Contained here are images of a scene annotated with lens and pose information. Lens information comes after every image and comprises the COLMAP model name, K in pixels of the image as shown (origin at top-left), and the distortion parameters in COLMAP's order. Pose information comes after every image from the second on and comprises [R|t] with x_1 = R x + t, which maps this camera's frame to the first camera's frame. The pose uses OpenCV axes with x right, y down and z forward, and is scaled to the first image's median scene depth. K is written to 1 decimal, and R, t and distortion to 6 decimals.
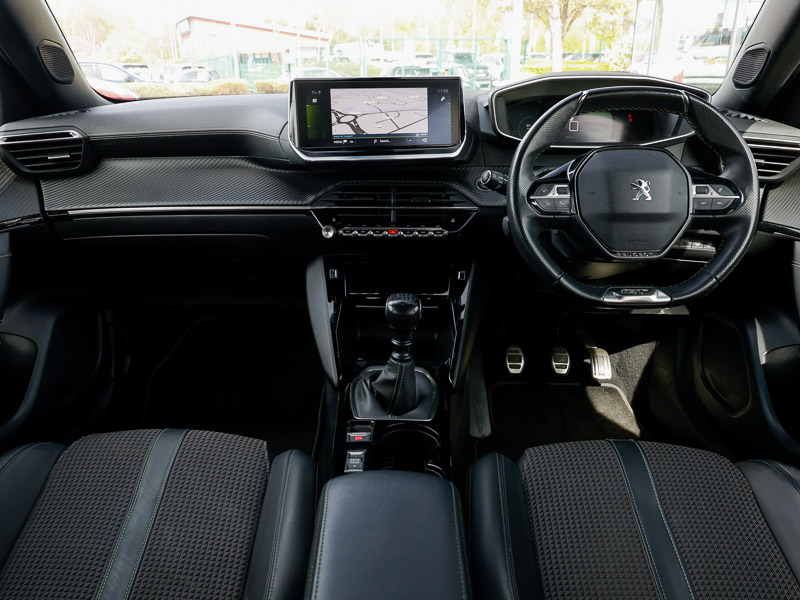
lens RADIAL K [[581.8, 0, 400.0], [0, 581.8, 300.0], [0, 0, 1]] dist [0.007625, 0.004637]
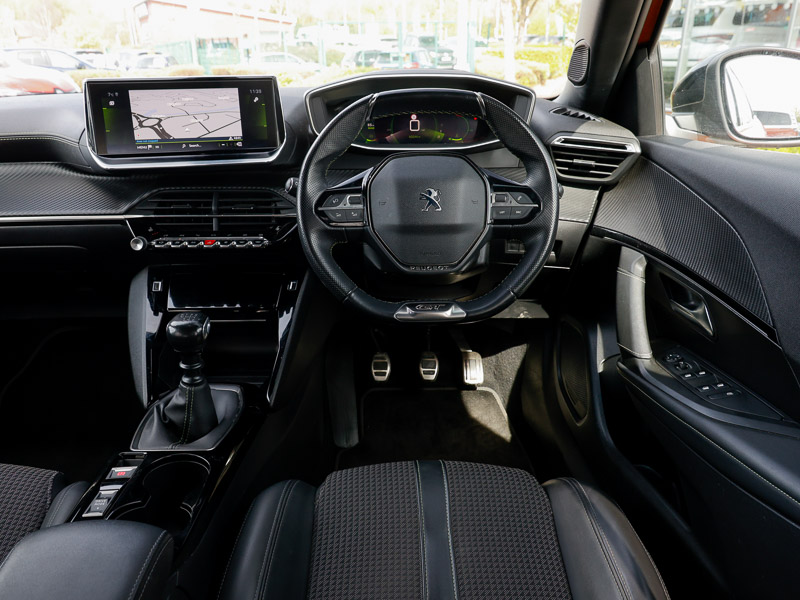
lens RADIAL K [[581.8, 0, 400.0], [0, 581.8, 300.0], [0, 0, 1]] dist [0.007625, 0.004637]
pose [[0.999322, -0.020341, 0.030677, 0.267392], [0.019570, 0.999490, 0.025225, -0.042002], [-0.031175, -0.024607, 0.999211, 0.047525]]
